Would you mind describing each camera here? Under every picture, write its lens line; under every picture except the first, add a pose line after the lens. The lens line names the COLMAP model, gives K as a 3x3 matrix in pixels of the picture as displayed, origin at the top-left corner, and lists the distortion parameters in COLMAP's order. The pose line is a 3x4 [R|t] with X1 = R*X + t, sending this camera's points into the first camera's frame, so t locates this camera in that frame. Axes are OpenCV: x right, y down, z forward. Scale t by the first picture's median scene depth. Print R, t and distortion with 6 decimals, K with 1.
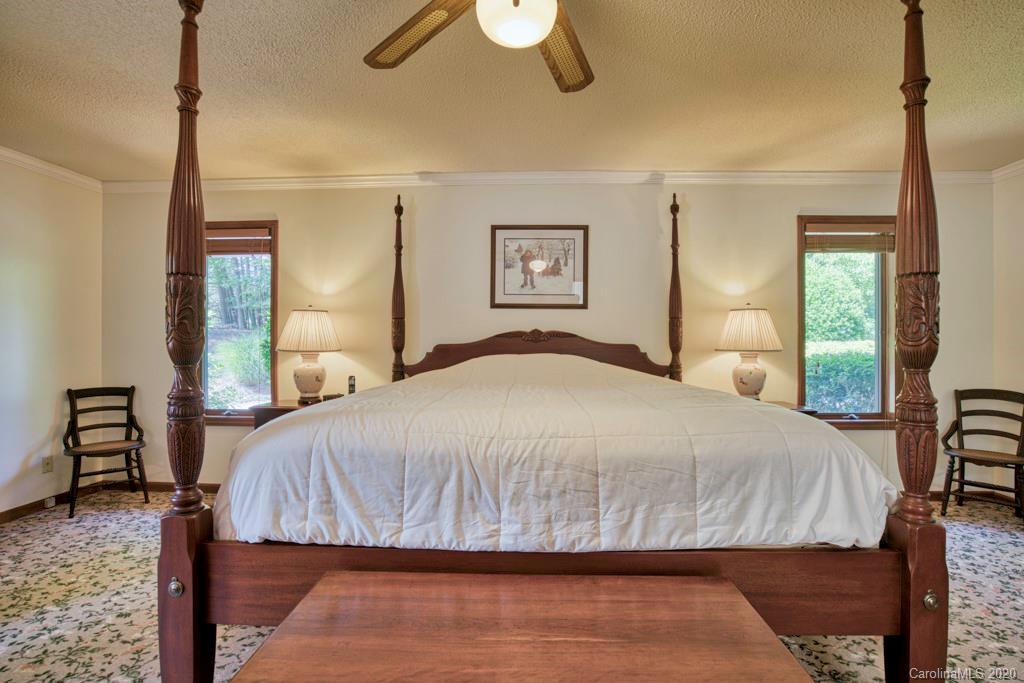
lens RADIAL K [[485.6, 0, 524.8], [0, 485.6, 342.2], [0, 0, 1]] dist [-0.058022, 0.020291]
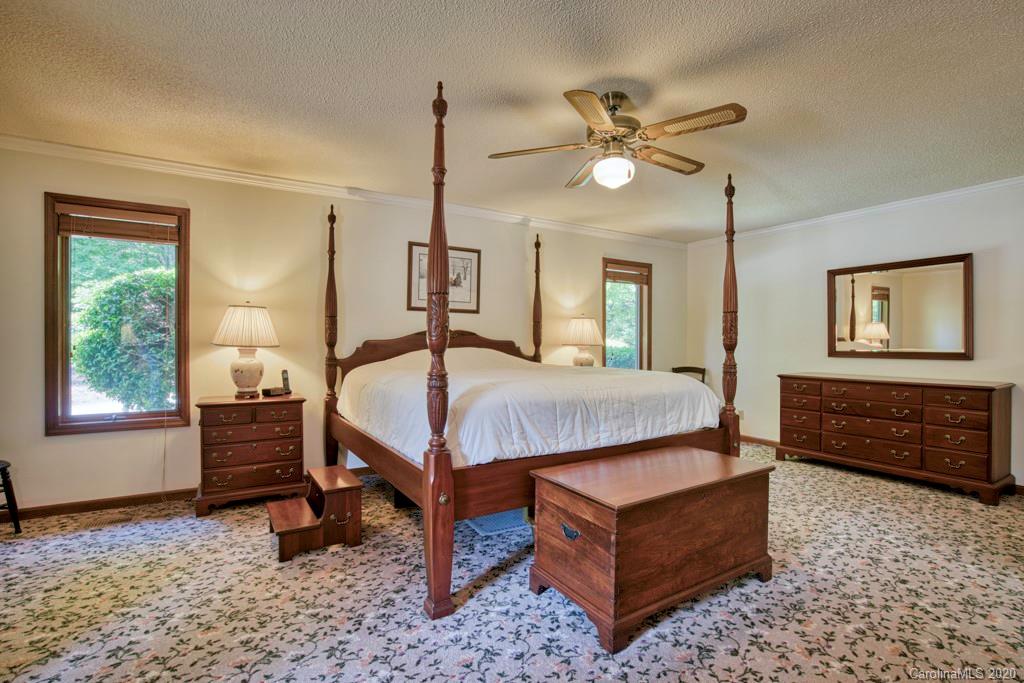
lens RADIAL K [[485.6, 0, 524.8], [0, 485.6, 342.2], [0, 0, 1]] dist [-0.058022, 0.020291]
pose [[0.828675, 0.001225, 0.559729, -0.515826], [-0.004989, 0.999974, 0.005198, 0.001282], [-0.559708, -0.007099, 0.828659, -0.161551]]
